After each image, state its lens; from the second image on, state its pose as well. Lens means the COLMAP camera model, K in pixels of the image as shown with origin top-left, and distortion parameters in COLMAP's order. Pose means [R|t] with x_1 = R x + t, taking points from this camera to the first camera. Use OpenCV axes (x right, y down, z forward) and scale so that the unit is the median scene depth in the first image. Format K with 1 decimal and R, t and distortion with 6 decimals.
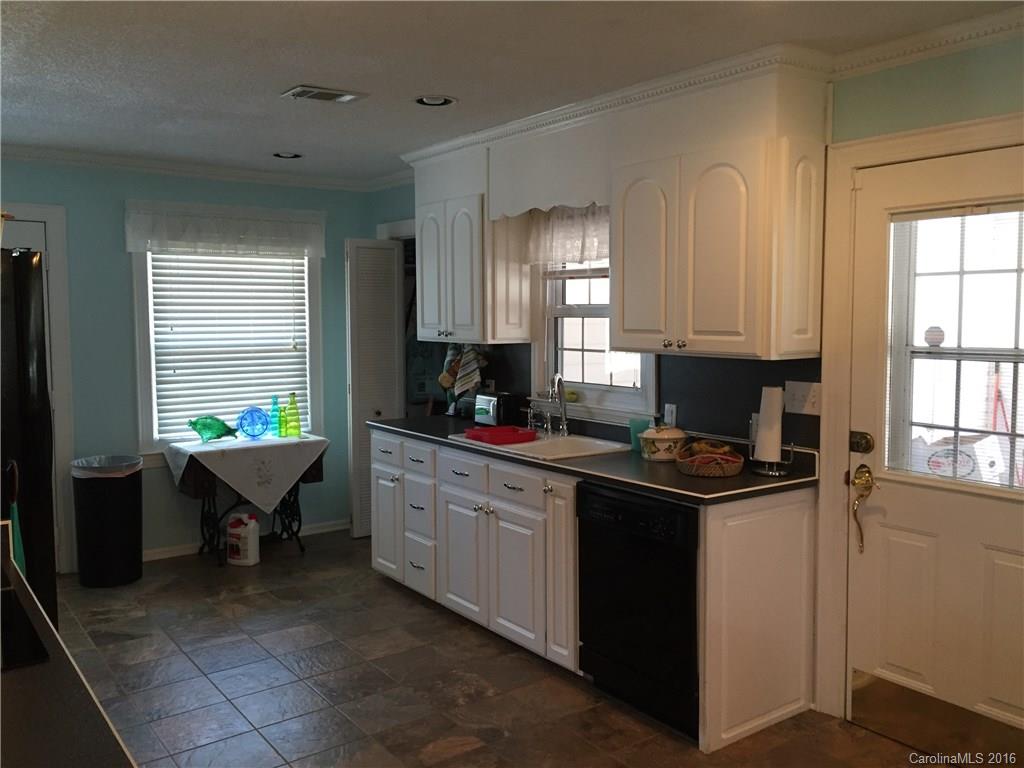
lens RADIAL K [[869.5, 0, 506.6], [0, 869.5, 375.6], [0, 0, 1]] dist [0.030485, 0.000223]
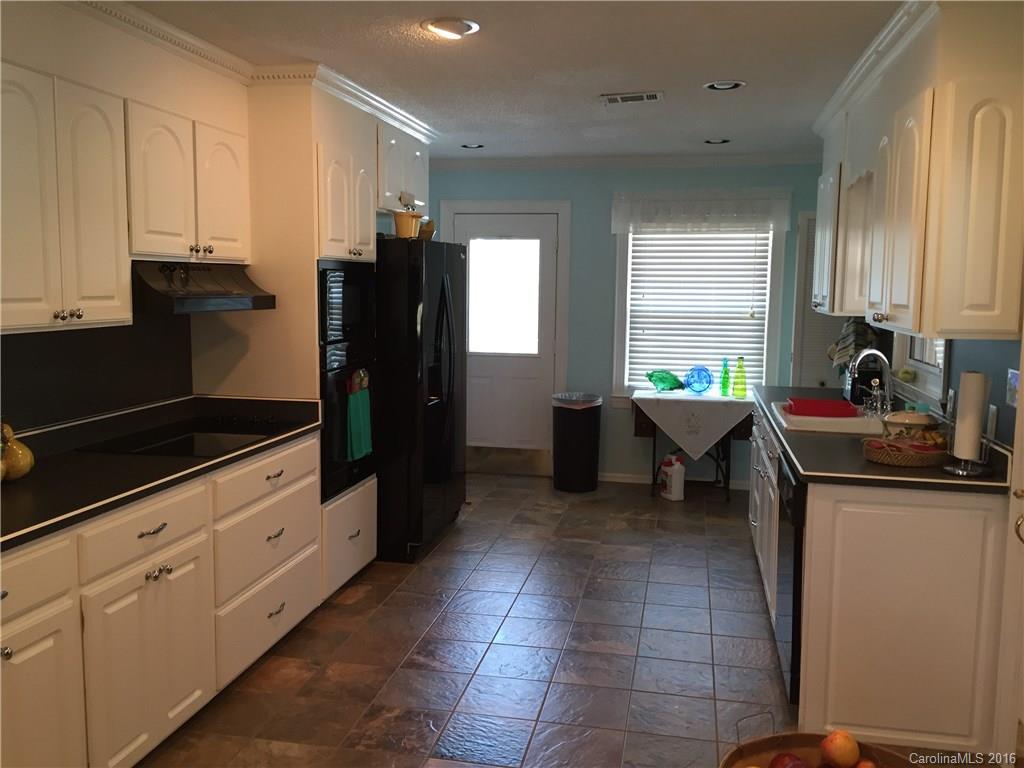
lens RADIAL K [[869.5, 0, 506.6], [0, 869.5, 375.6], [0, 0, 1]] dist [0.030485, 0.000223]
pose [[0.668569, 0.086914, -0.738554, 0.390300], [-0.063922, 0.996187, 0.059367, -0.003336], [0.740898, 0.007519, 0.671576, 0.051797]]
